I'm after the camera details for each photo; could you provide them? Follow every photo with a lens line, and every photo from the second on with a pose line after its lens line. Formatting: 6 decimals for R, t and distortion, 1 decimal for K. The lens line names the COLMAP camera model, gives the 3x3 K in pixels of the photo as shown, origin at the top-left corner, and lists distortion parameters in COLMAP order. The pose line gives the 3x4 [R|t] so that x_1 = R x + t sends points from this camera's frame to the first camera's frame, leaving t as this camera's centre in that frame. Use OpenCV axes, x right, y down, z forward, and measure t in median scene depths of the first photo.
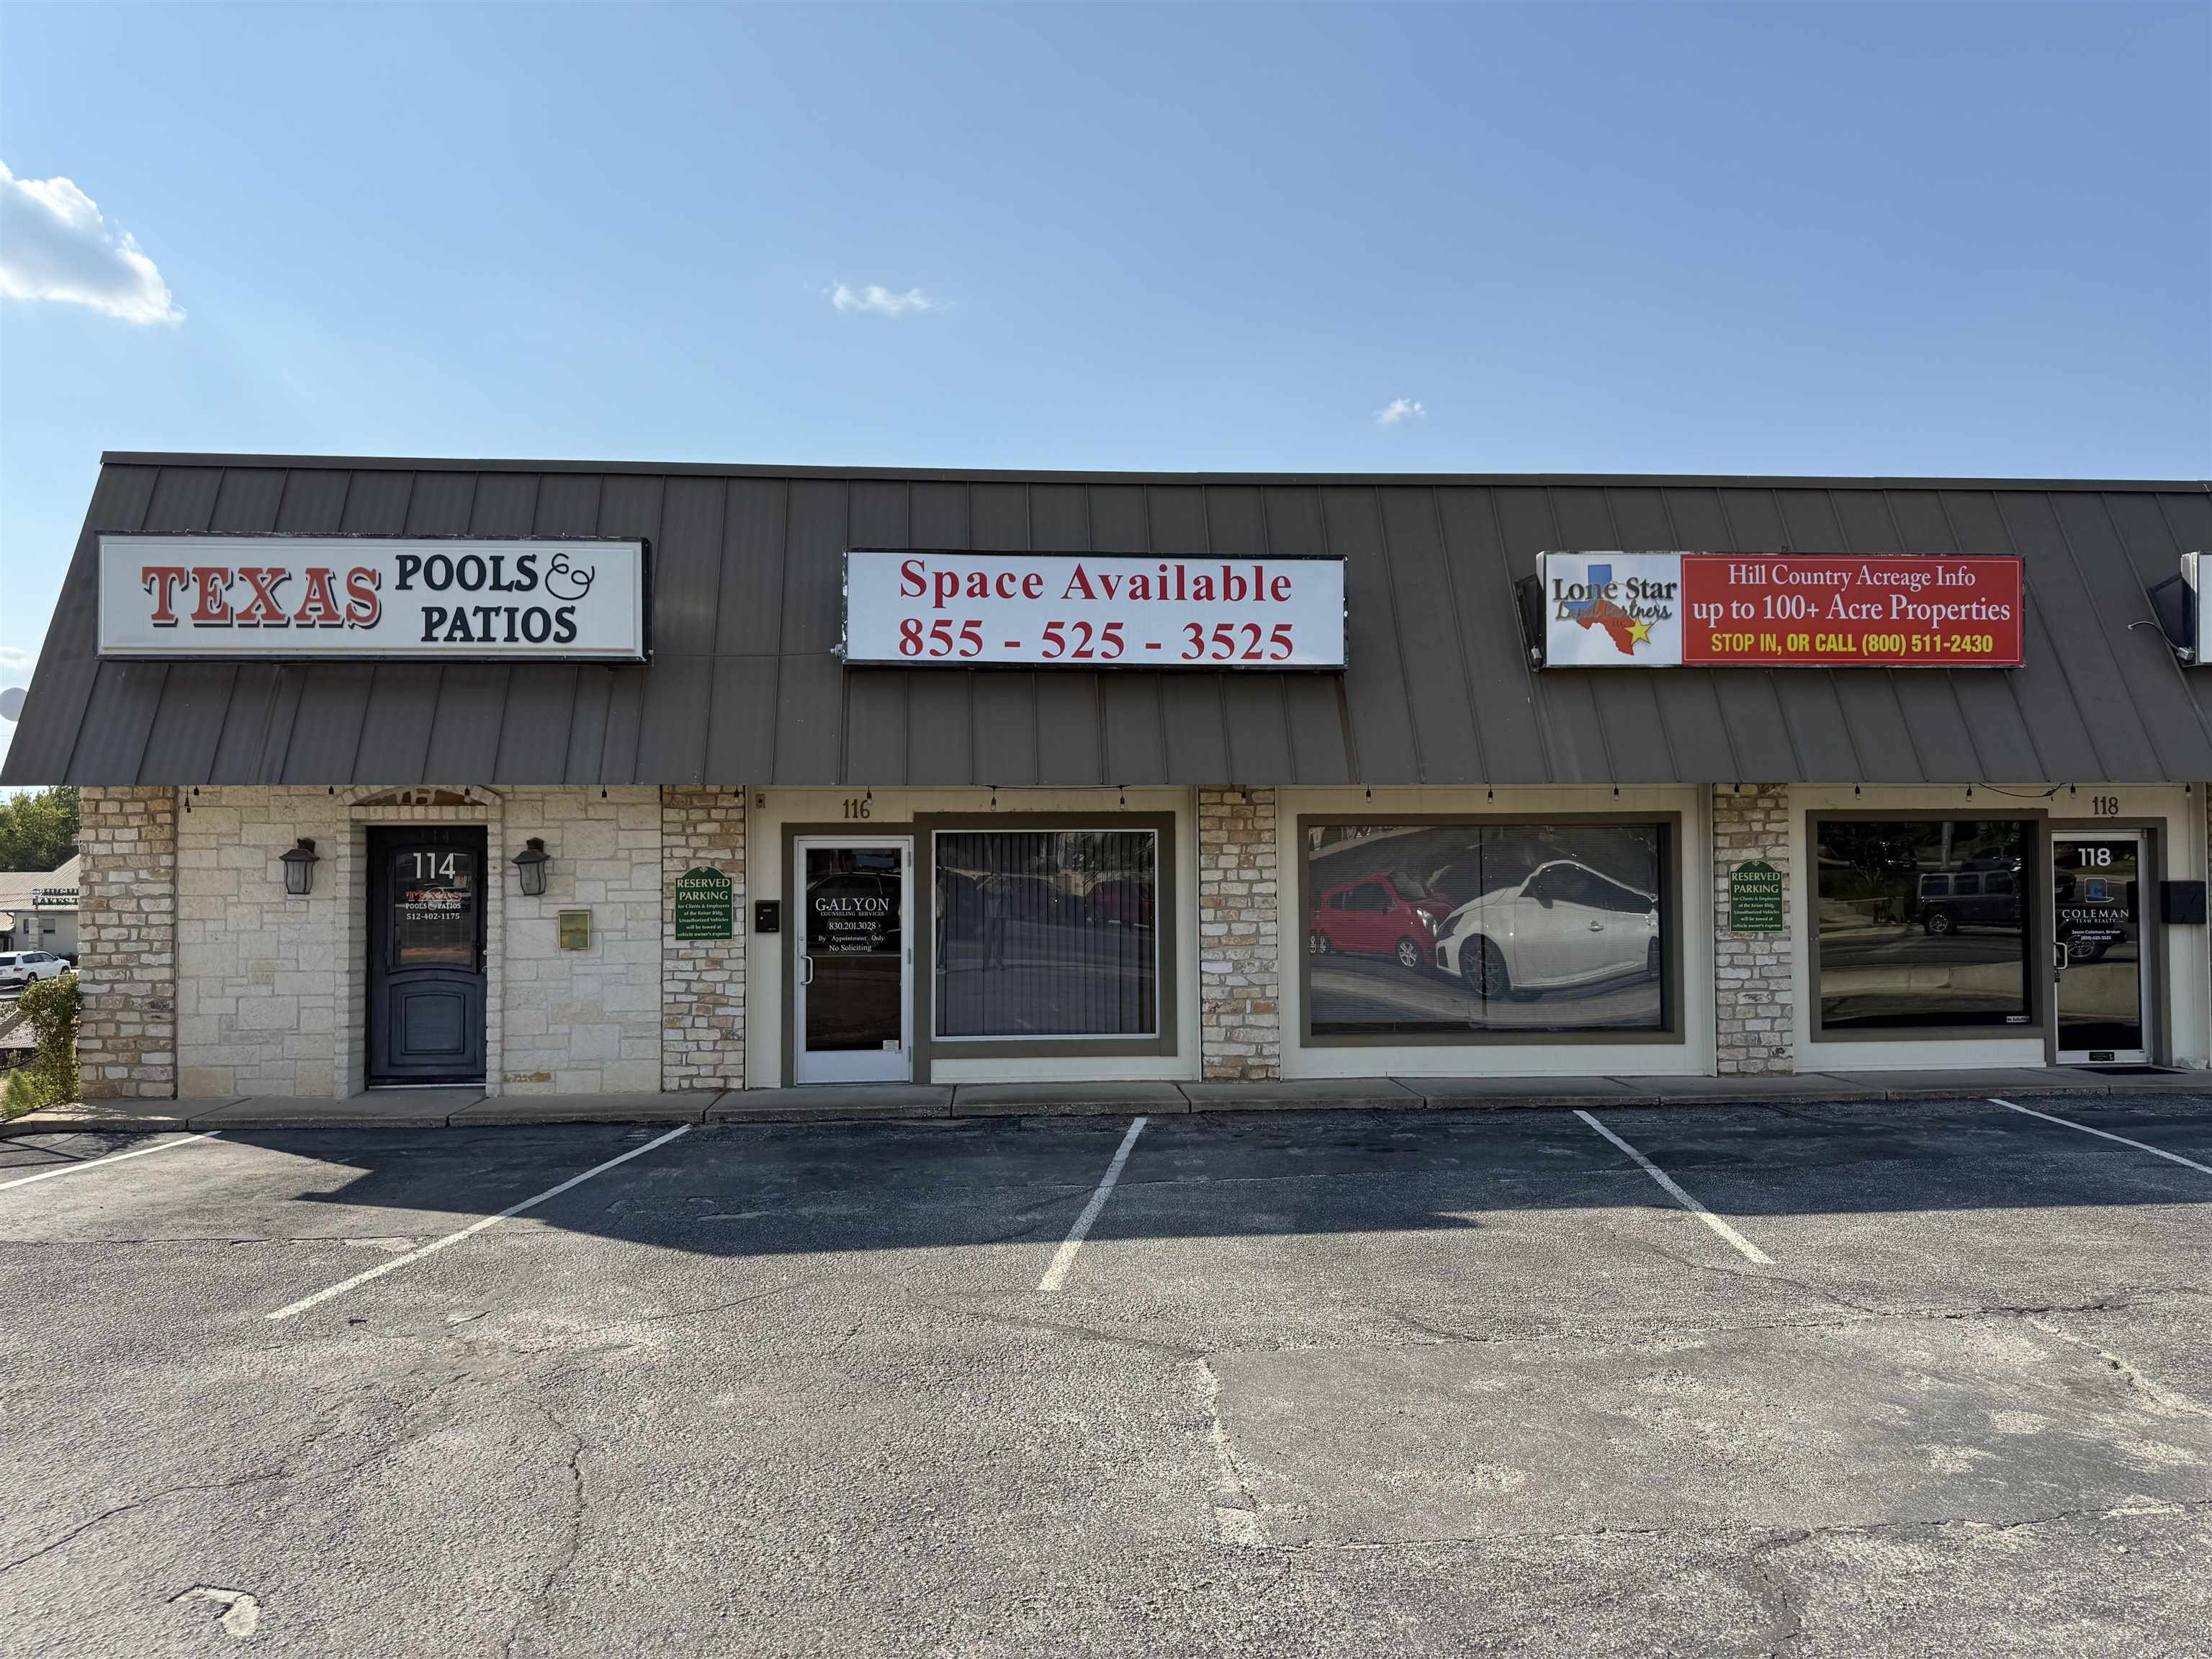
lens RADIAL K [[1546.3, 0, 1104.1], [0, 1546.3, 837.7], [0, 0, 1]] dist [0.150449, -0.286171]
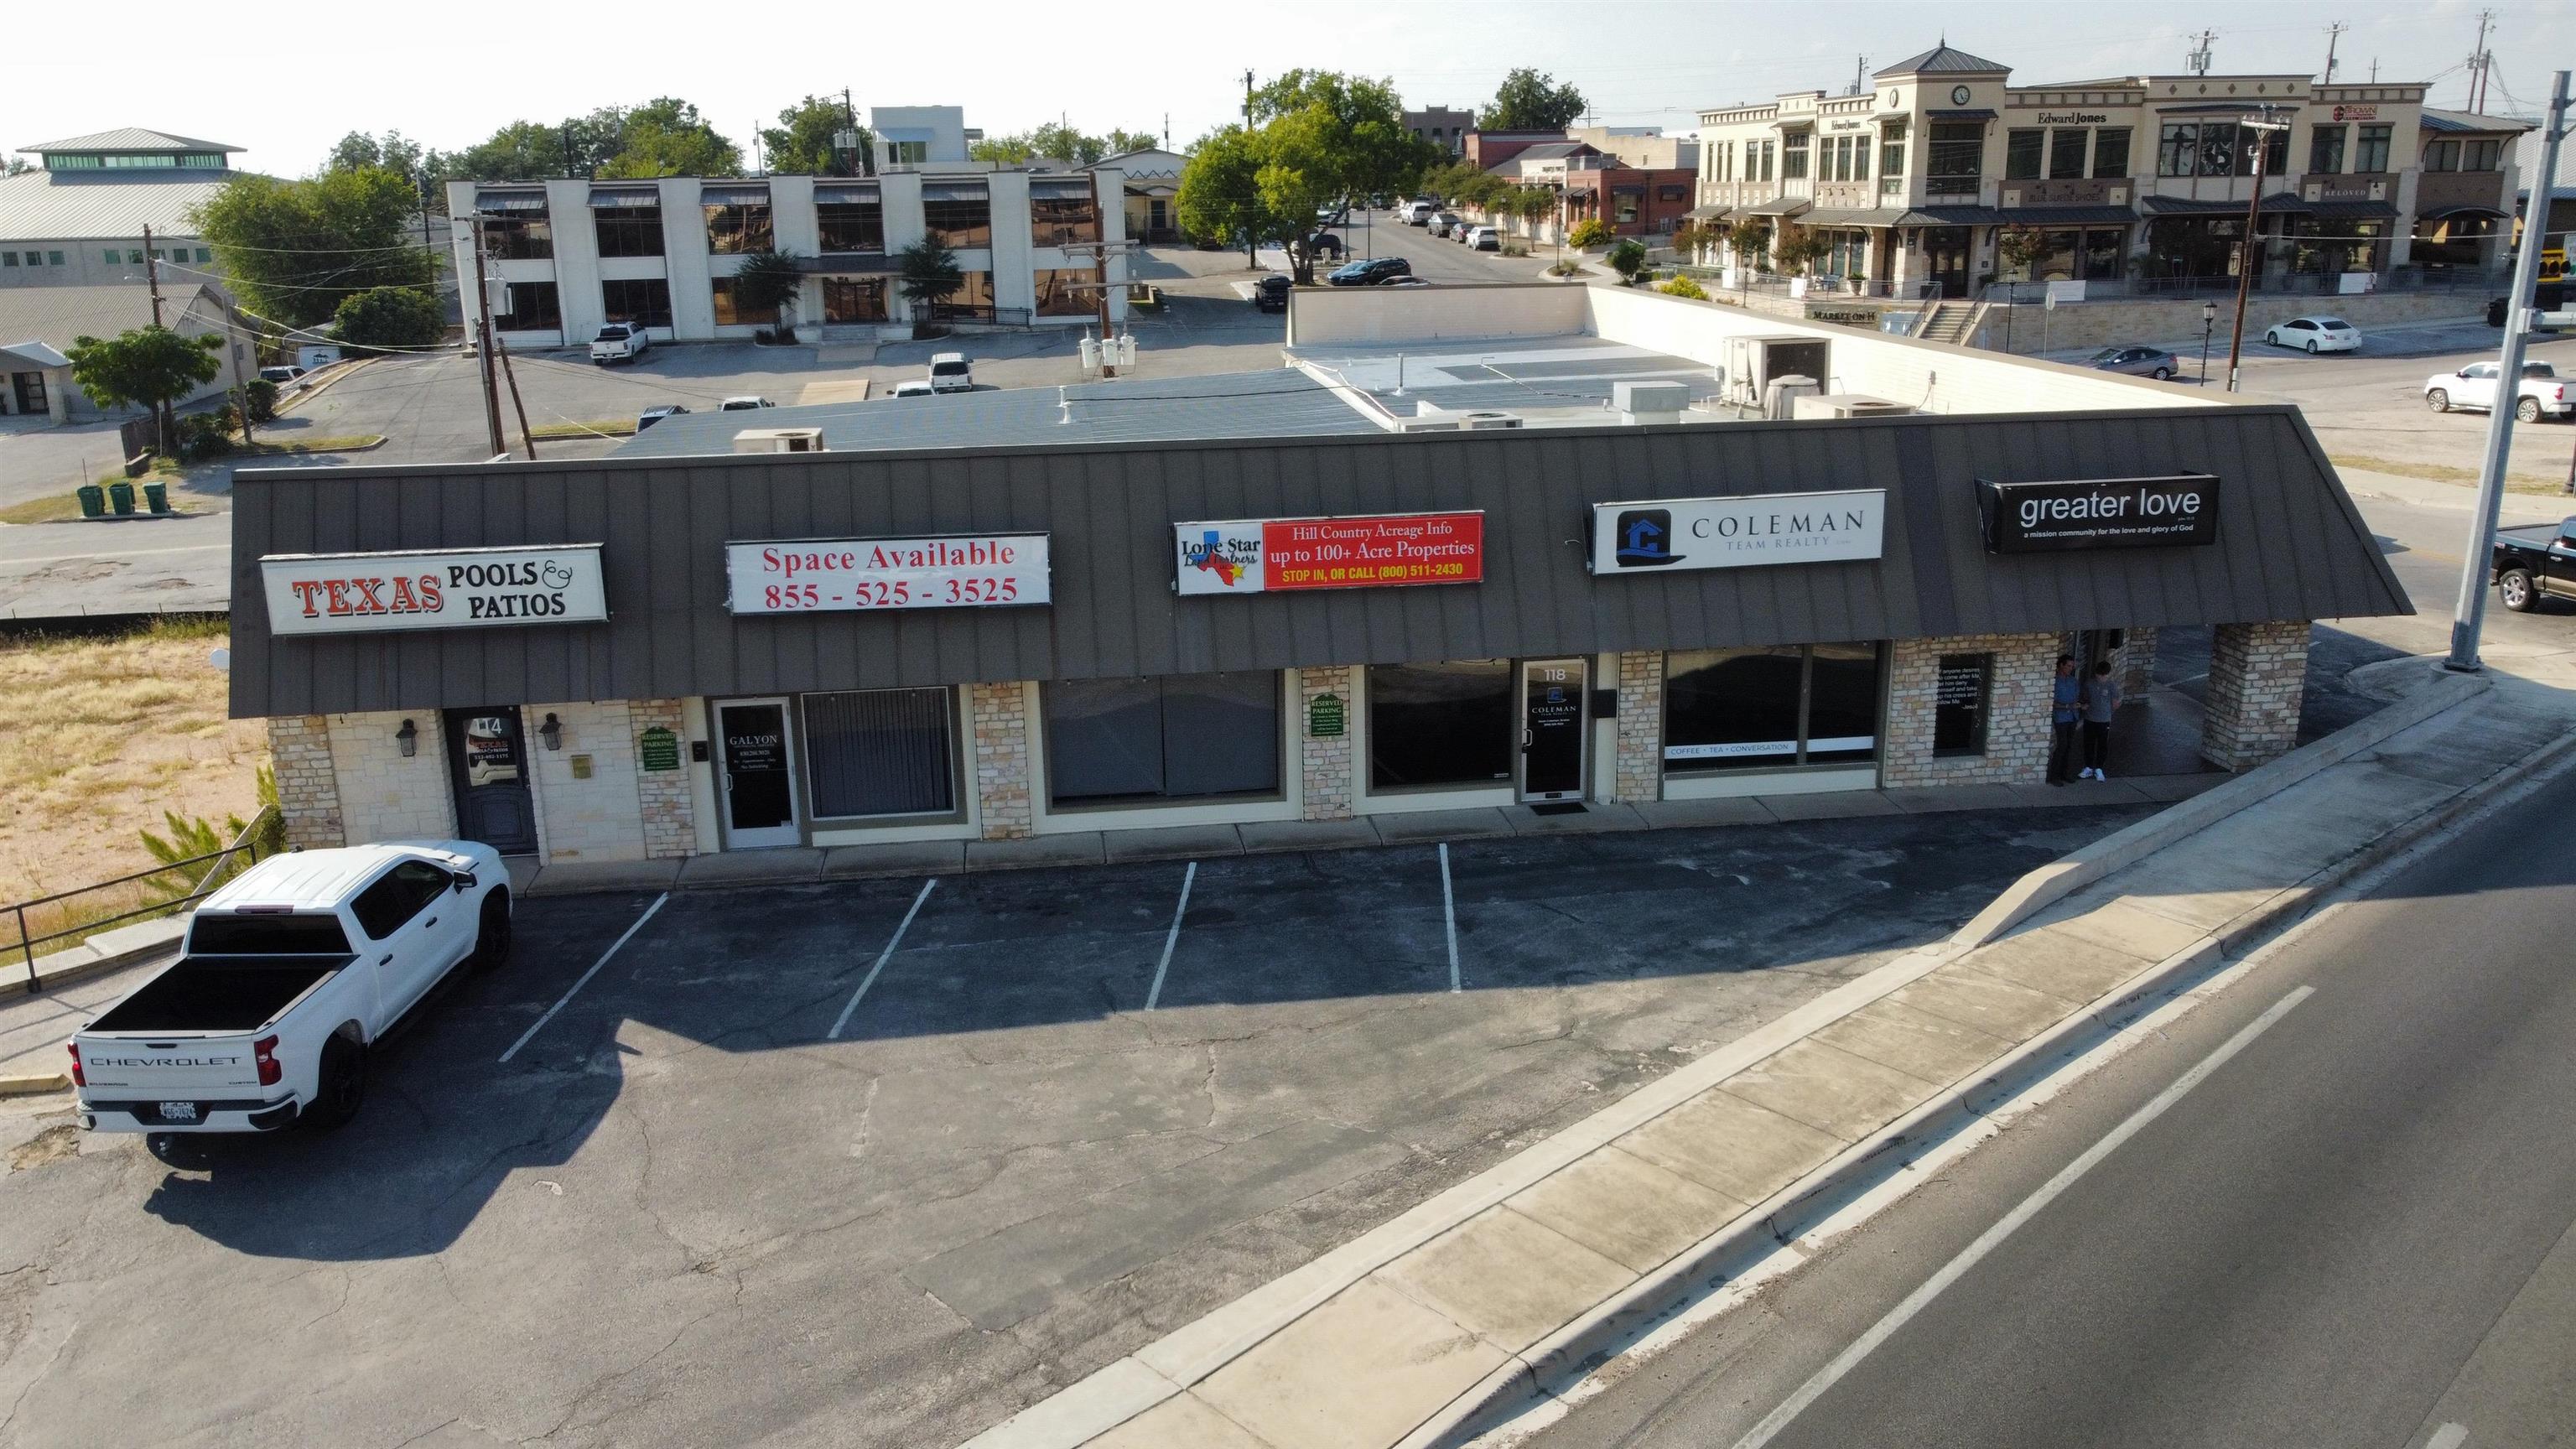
lens RADIAL K [[1962.7, 0, 1279.8], [0, 1962.7, 740.9], [0, 0, 1]] dist [-0.019539, 0.028705]
pose [[0.998457, -0.026132, 0.049004, 0.283258], [0.010122, 0.953224, 0.302094, -0.571611], [-0.054606, -0.301132, 0.952018, -0.956002]]
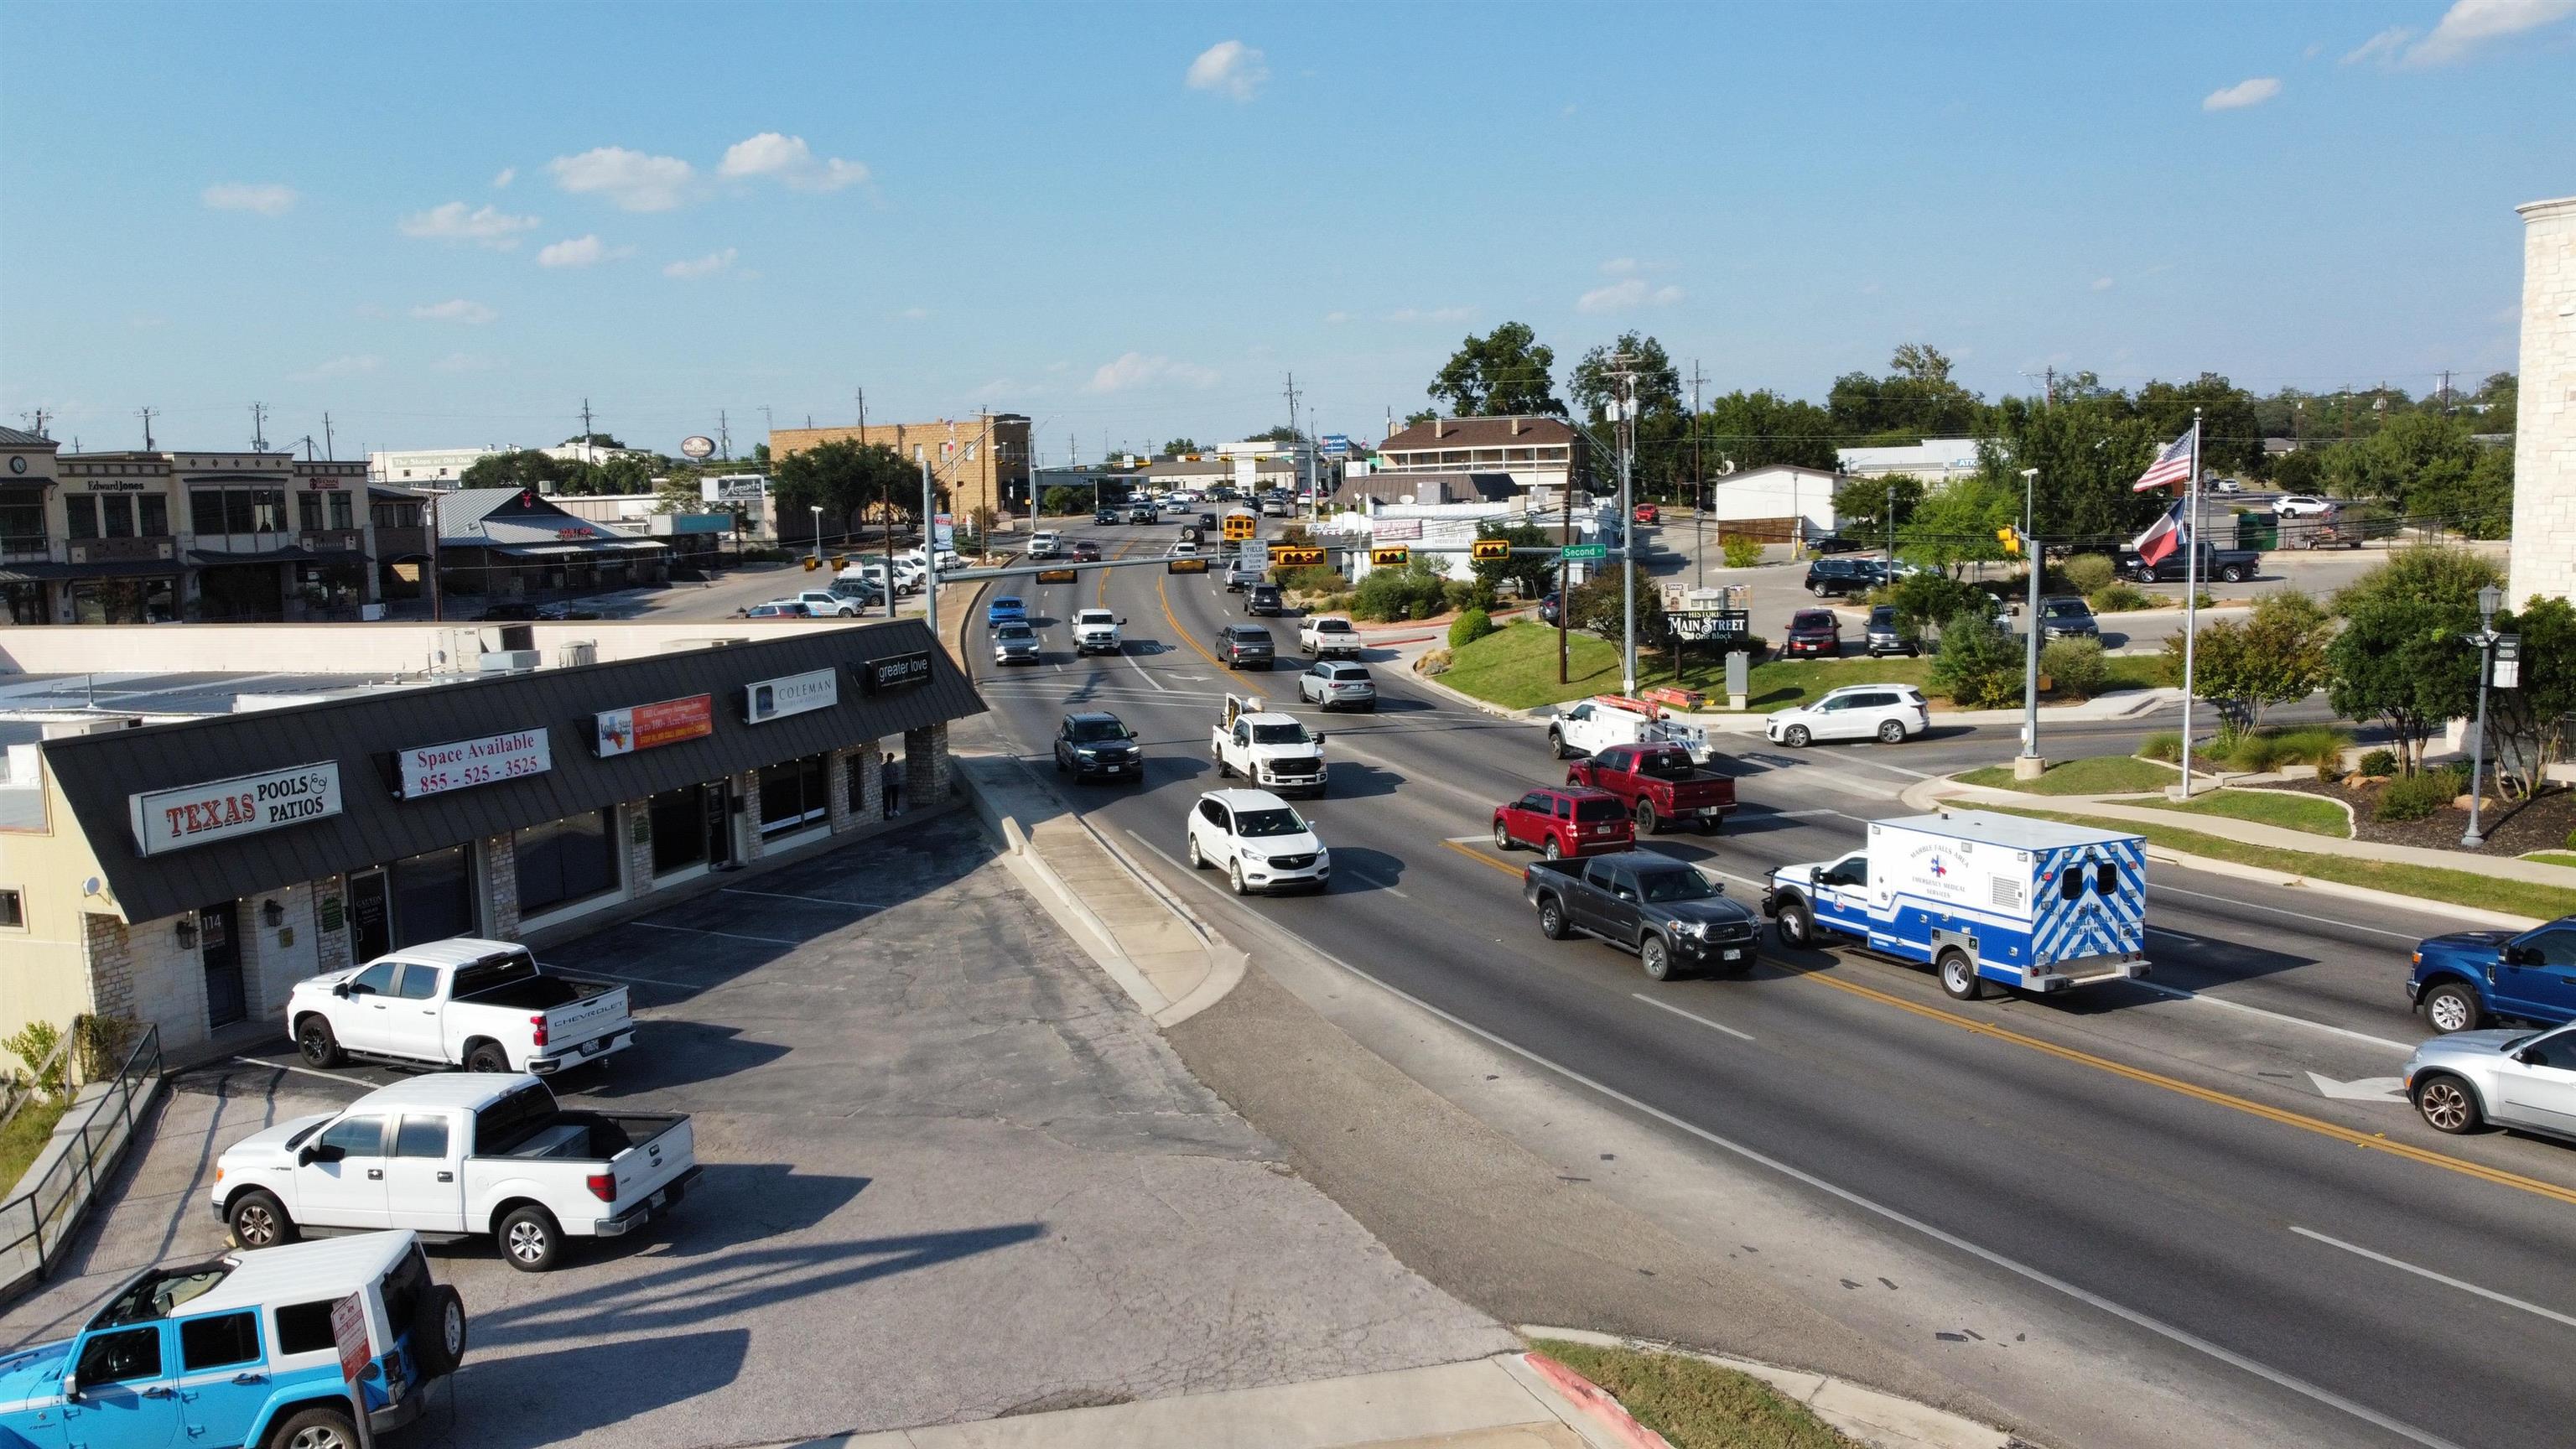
lens RADIAL K [[1962.7, 0, 1279.8], [0, 1962.7, 740.9], [0, 0, 1]] dist [-0.019539, 0.028705]
pose [[0.386424, -0.121790, 0.914245, -2.244083], [0.001280, 0.991313, 0.131516, -0.562805], [-0.922321, -0.049651, 0.383223, -1.277792]]
